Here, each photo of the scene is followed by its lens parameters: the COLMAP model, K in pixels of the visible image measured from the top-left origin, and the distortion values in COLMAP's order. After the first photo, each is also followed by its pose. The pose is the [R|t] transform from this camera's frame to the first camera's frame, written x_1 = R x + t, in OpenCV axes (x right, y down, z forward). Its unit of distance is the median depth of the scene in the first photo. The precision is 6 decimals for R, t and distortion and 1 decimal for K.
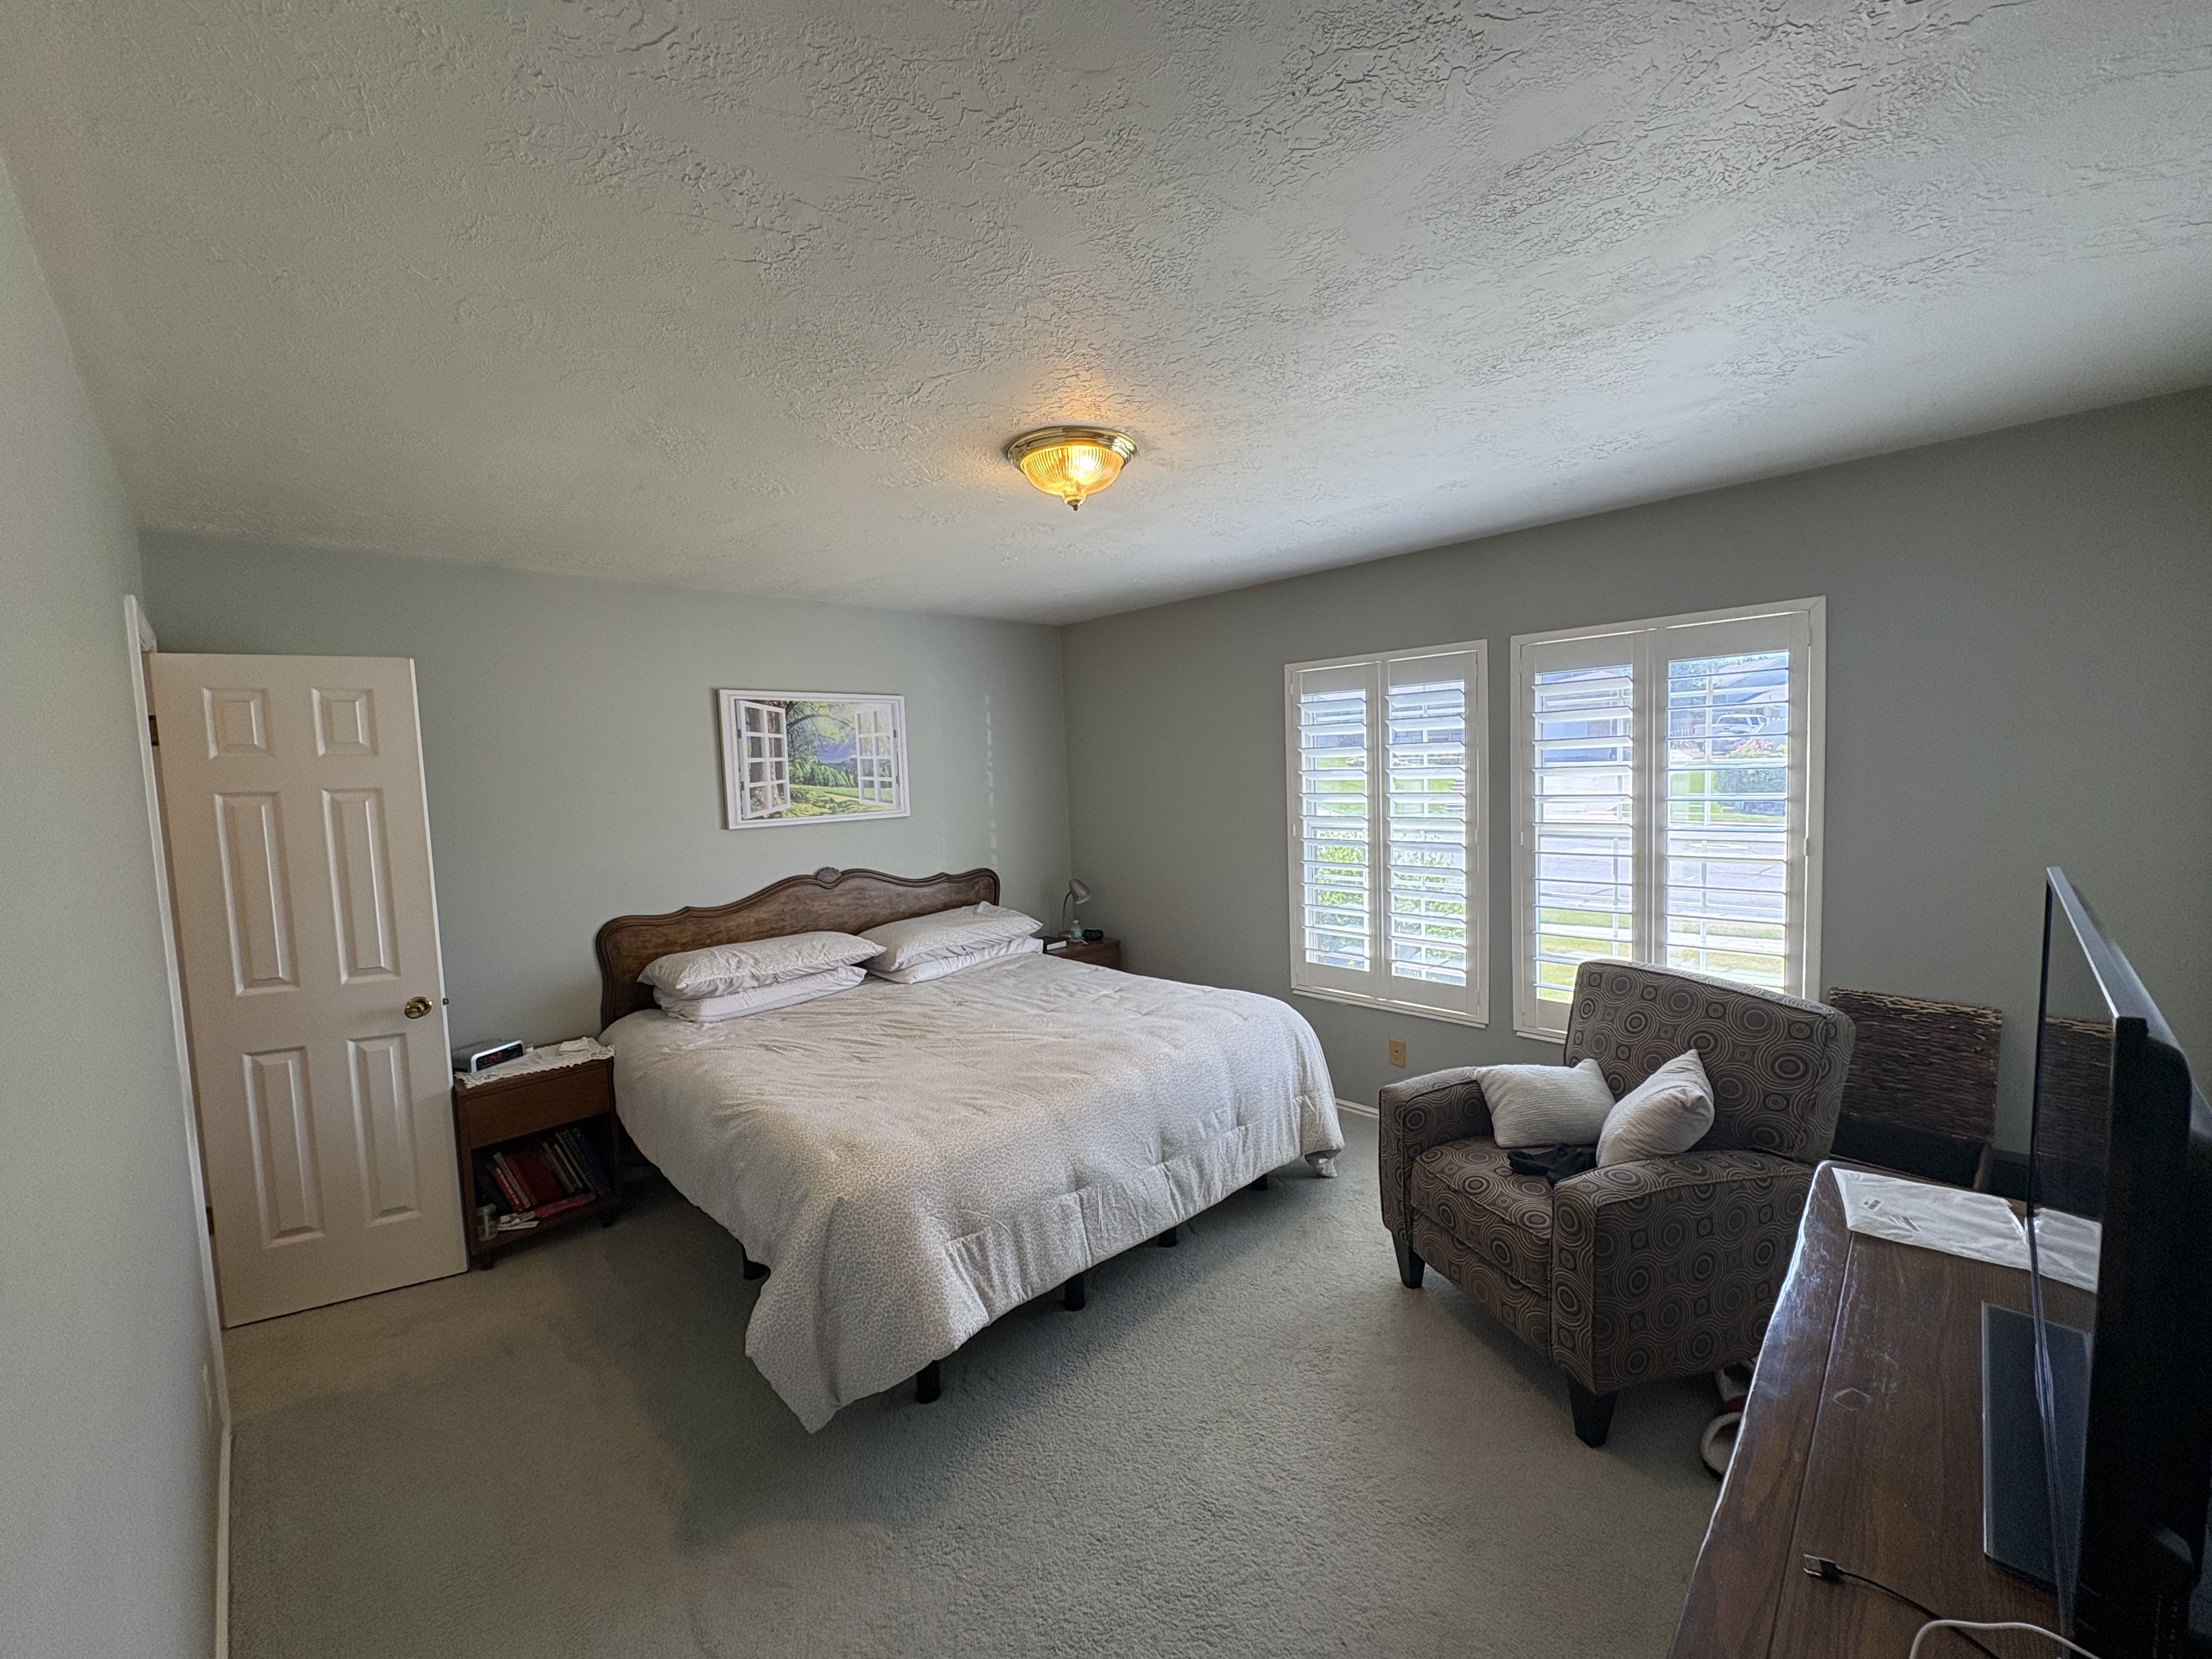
lens RADIAL K [[878.9, 0, 1104.5], [0, 878.9, 835.6], [0, 0, 1]] dist [0.003424, 0.000068]
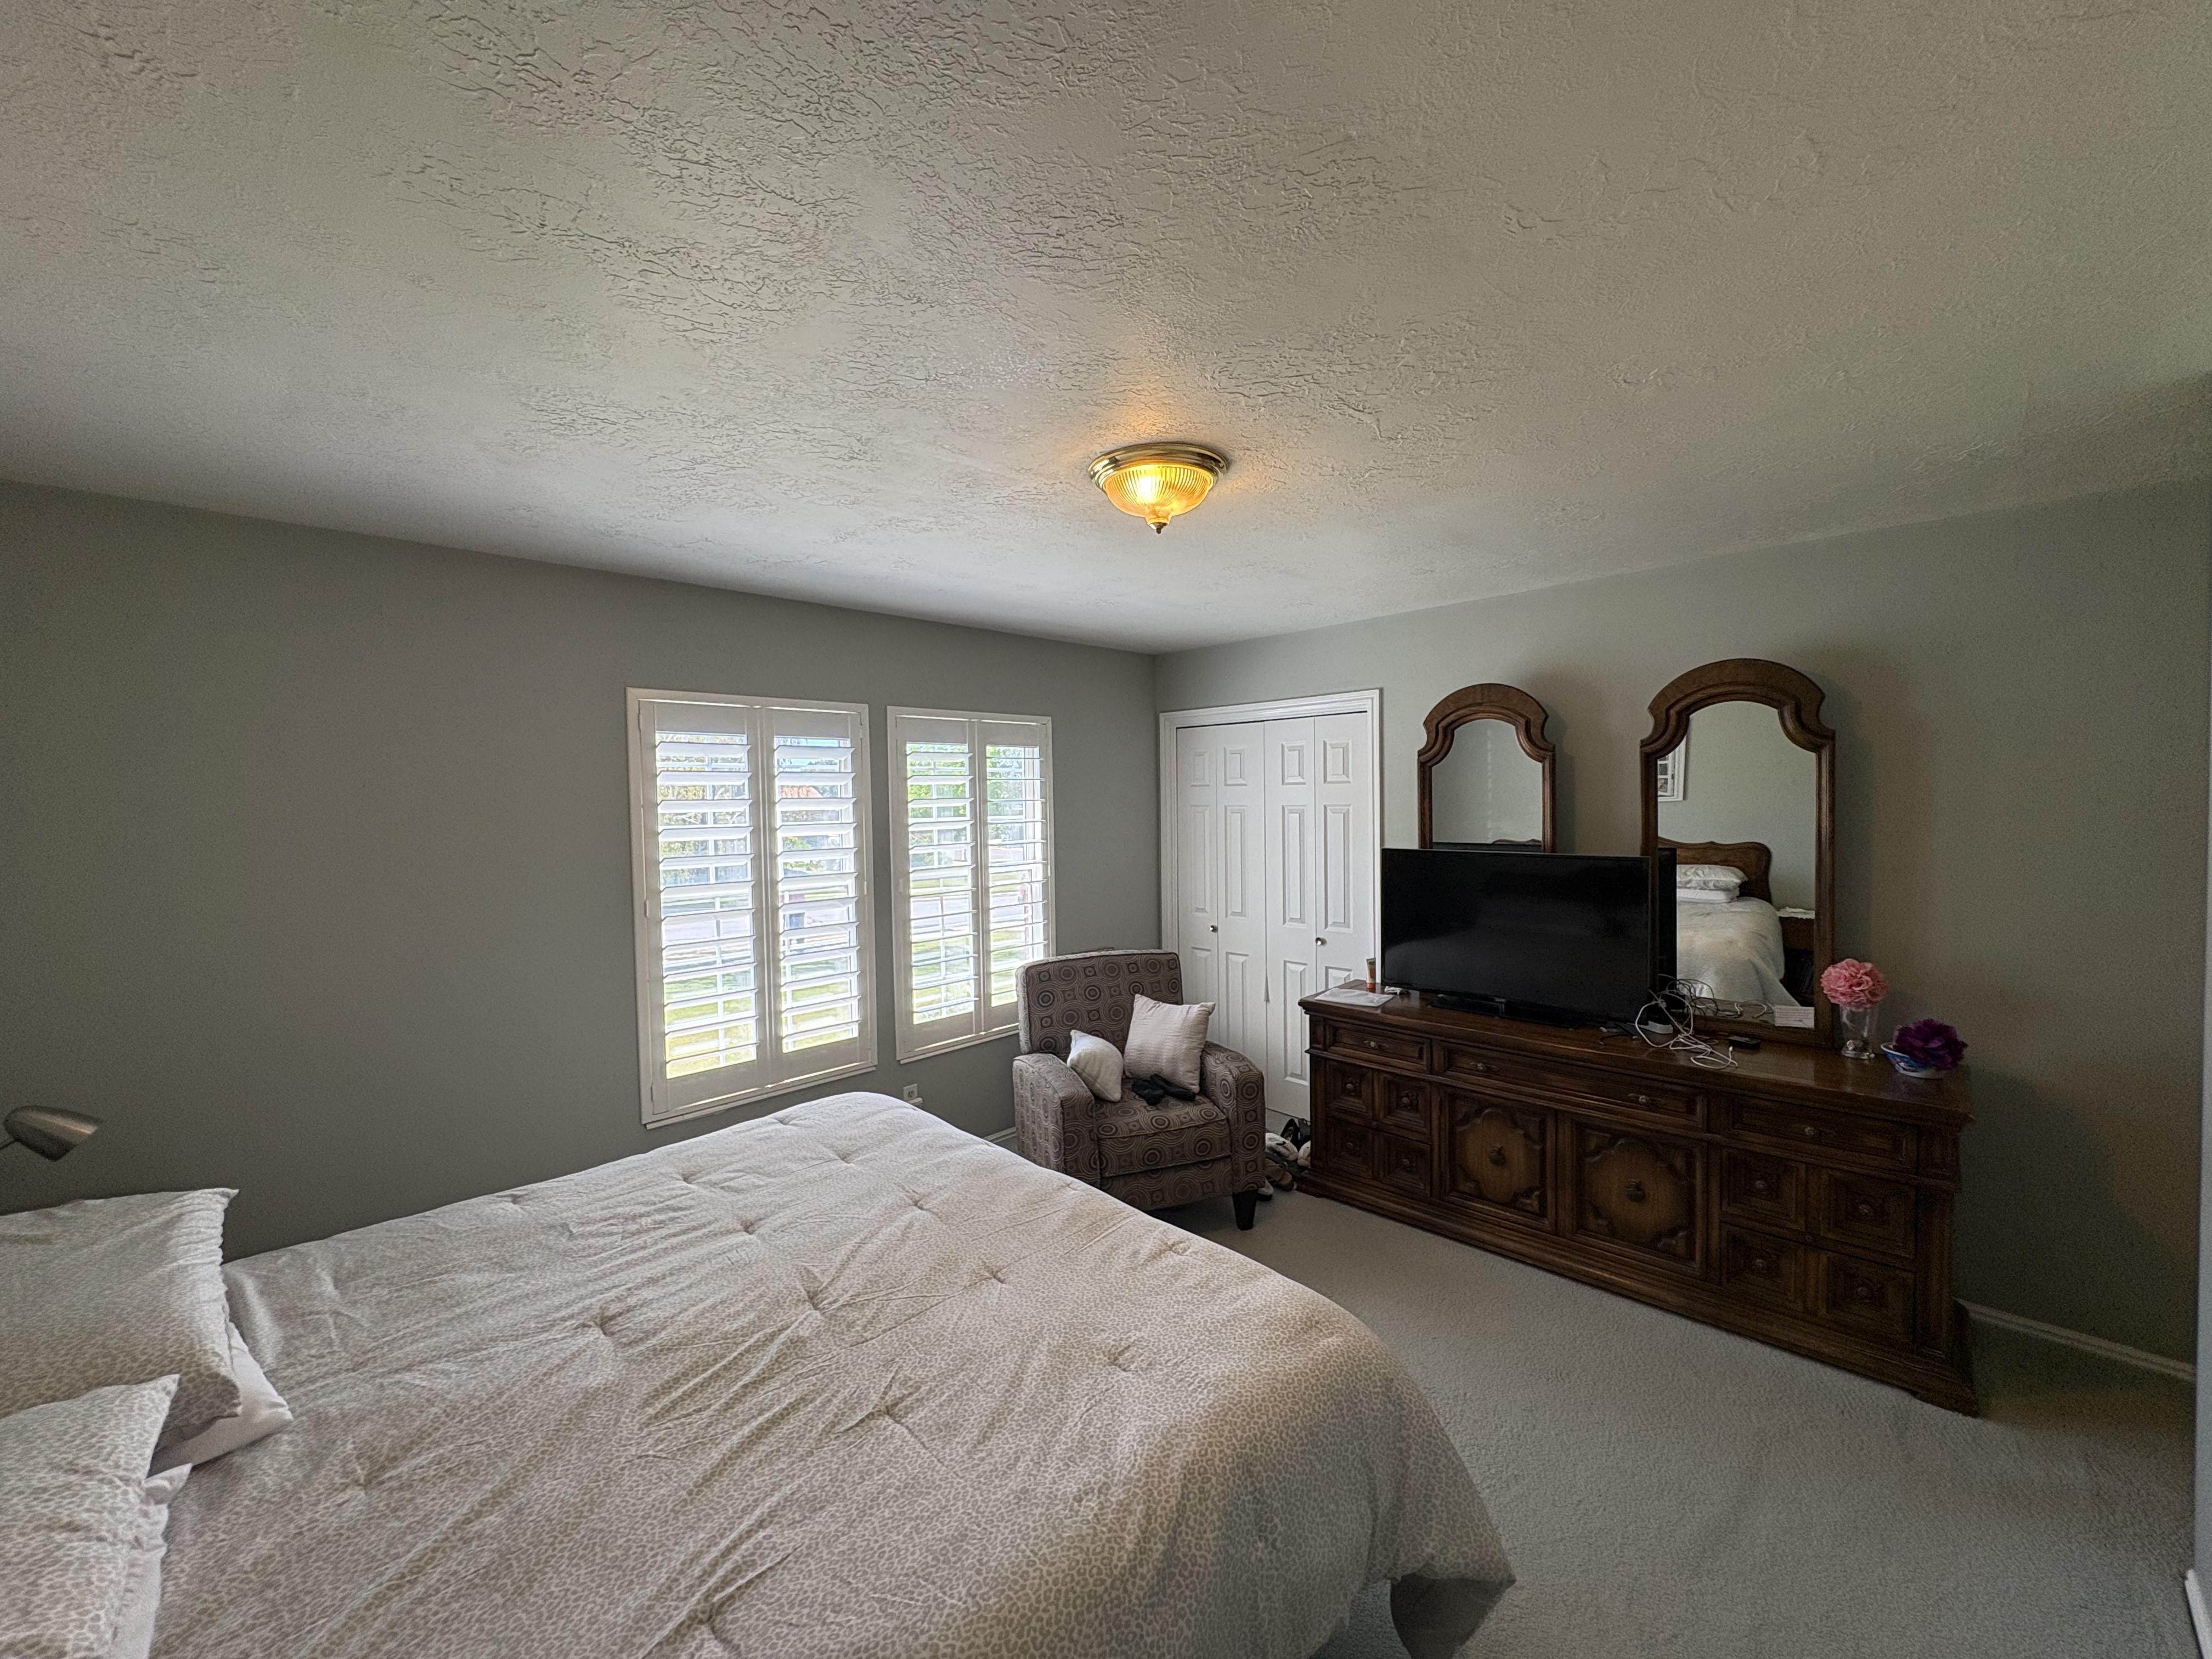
lens RADIAL K [[878.9, 0, 1108.1], [0, 878.9, 828.4], [0, 0, 1]] dist [0.003424, 0.000068]
pose [[-0.012542, 0.002899, 0.999917, -0.651335], [0.099202, 0.995066, -0.001640, -0.040474], [-0.994988, 0.099173, -0.012768, 0.735765]]
